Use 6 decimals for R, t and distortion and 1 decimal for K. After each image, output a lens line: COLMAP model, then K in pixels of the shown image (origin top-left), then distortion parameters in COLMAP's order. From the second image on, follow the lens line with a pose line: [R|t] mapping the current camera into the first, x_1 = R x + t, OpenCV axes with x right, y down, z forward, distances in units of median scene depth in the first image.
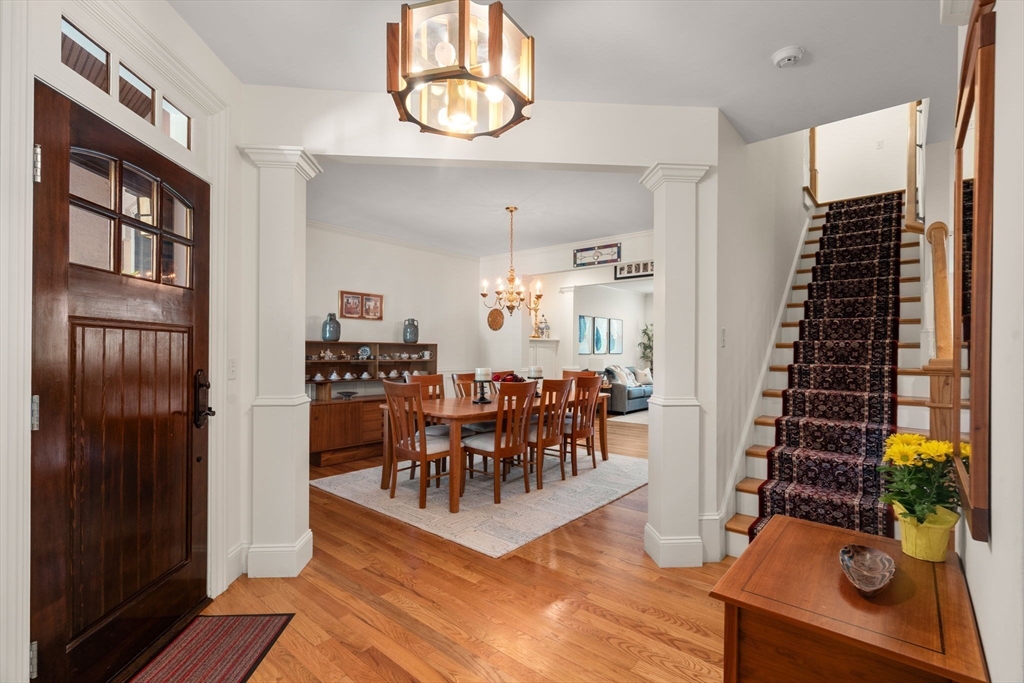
lens RADIAL K [[464.0, 0, 516.6], [0, 464.0, 348.1], [0, 0, 1]] dist [0.010883, 0.000543]
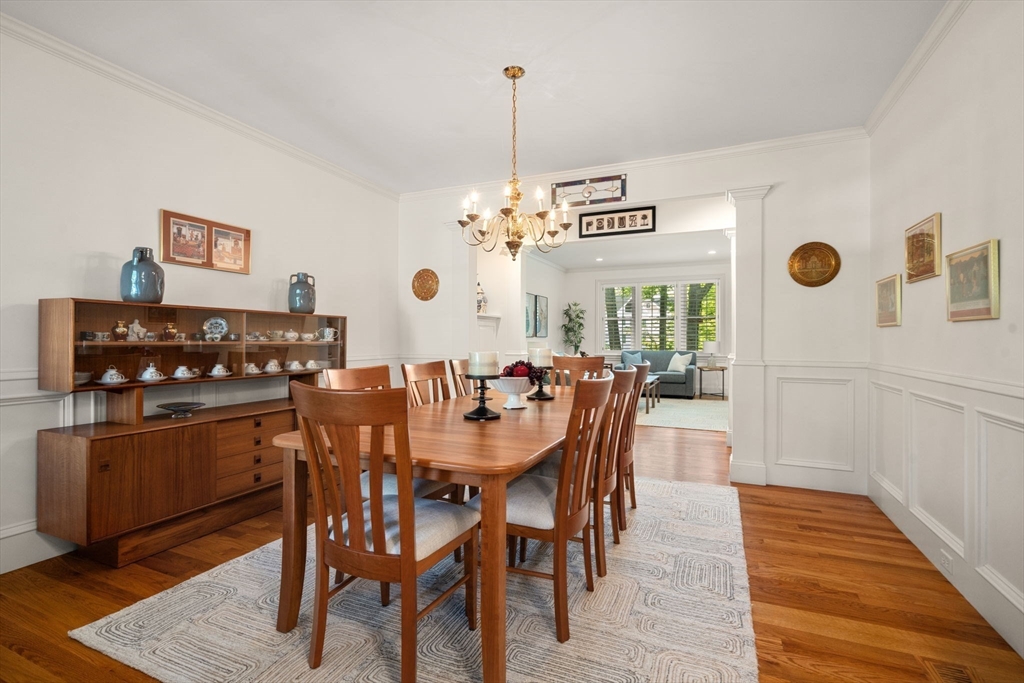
lens RADIAL K [[464.0, 0, 508.0], [0, 464.0, 338.8], [0, 0, 1]] dist [0.010883, 0.000543]
pose [[0.960998, -0.005074, 0.276510, -0.152040], [0.003740, 0.999979, 0.005352, 0.020466], [-0.276532, -0.004109, 0.960996, 0.386989]]
